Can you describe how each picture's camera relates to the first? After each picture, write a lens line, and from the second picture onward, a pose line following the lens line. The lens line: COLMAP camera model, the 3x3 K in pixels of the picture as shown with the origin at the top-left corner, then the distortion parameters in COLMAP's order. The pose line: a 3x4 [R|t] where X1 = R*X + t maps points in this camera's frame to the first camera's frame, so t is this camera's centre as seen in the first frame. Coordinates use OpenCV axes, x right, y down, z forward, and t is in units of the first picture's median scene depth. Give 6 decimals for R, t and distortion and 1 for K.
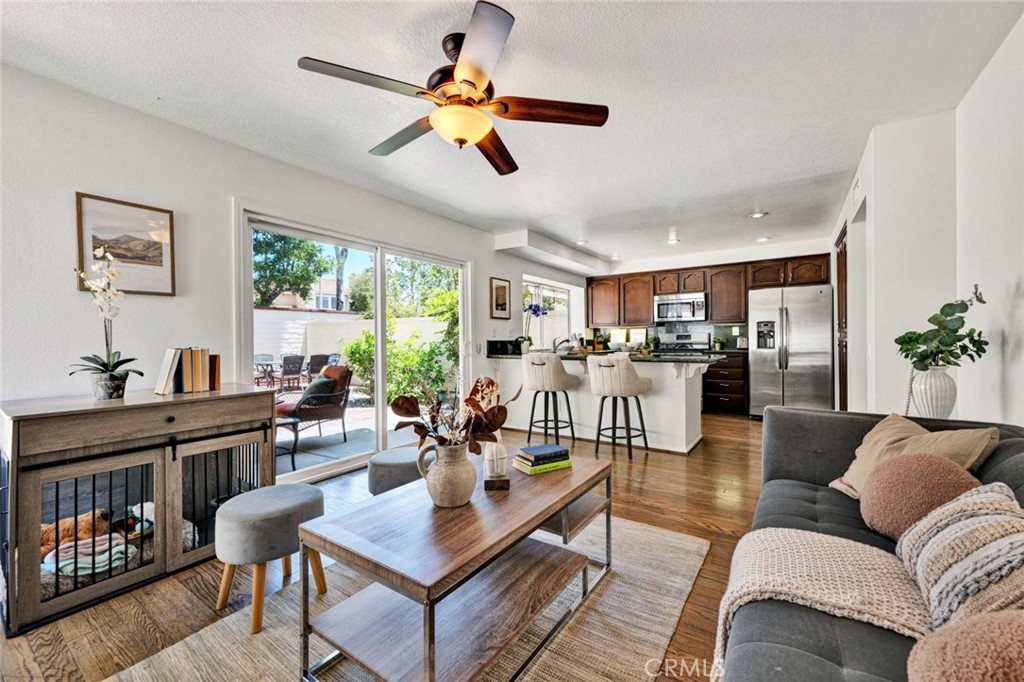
lens RADIAL K [[408.8, 0, 512.0], [0, 408.8, 341.0], [0, 0, 1]] dist [-0.002564, -0.000155]
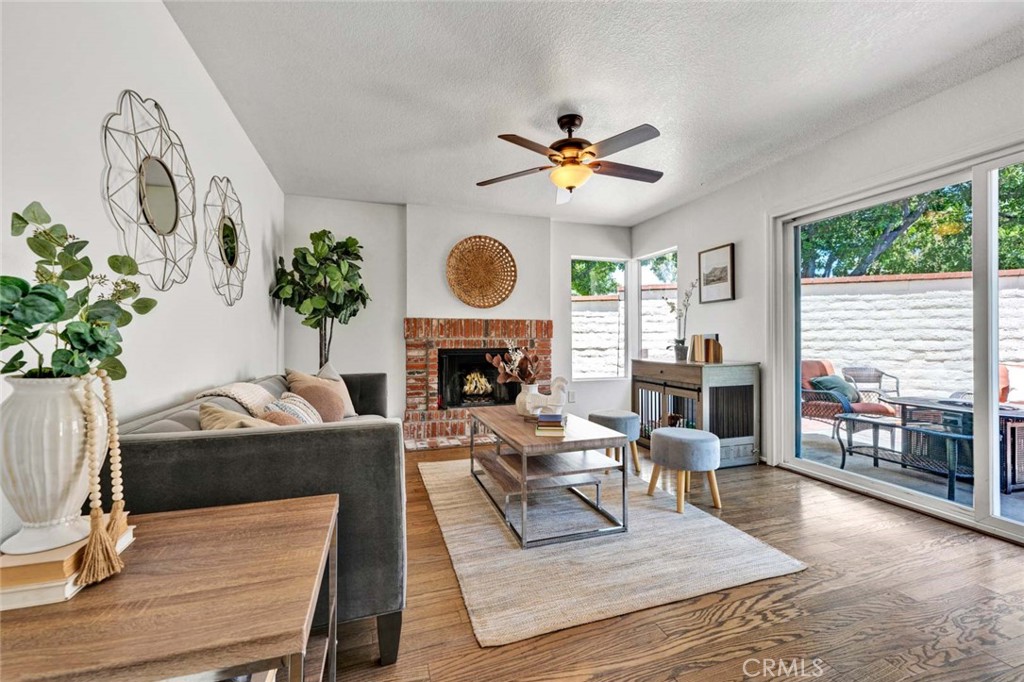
lens RADIAL K [[418.5, 0, 514.6], [0, 418.5, 345.7], [0, 0, 1]] dist [-0.000516, -0.000025]
pose [[-0.602099, 0.021060, -0.798143, 1.099918], [0.008198, 0.999762, 0.020196, 0.023291], [0.798379, 0.005616, -0.602129, 1.636444]]
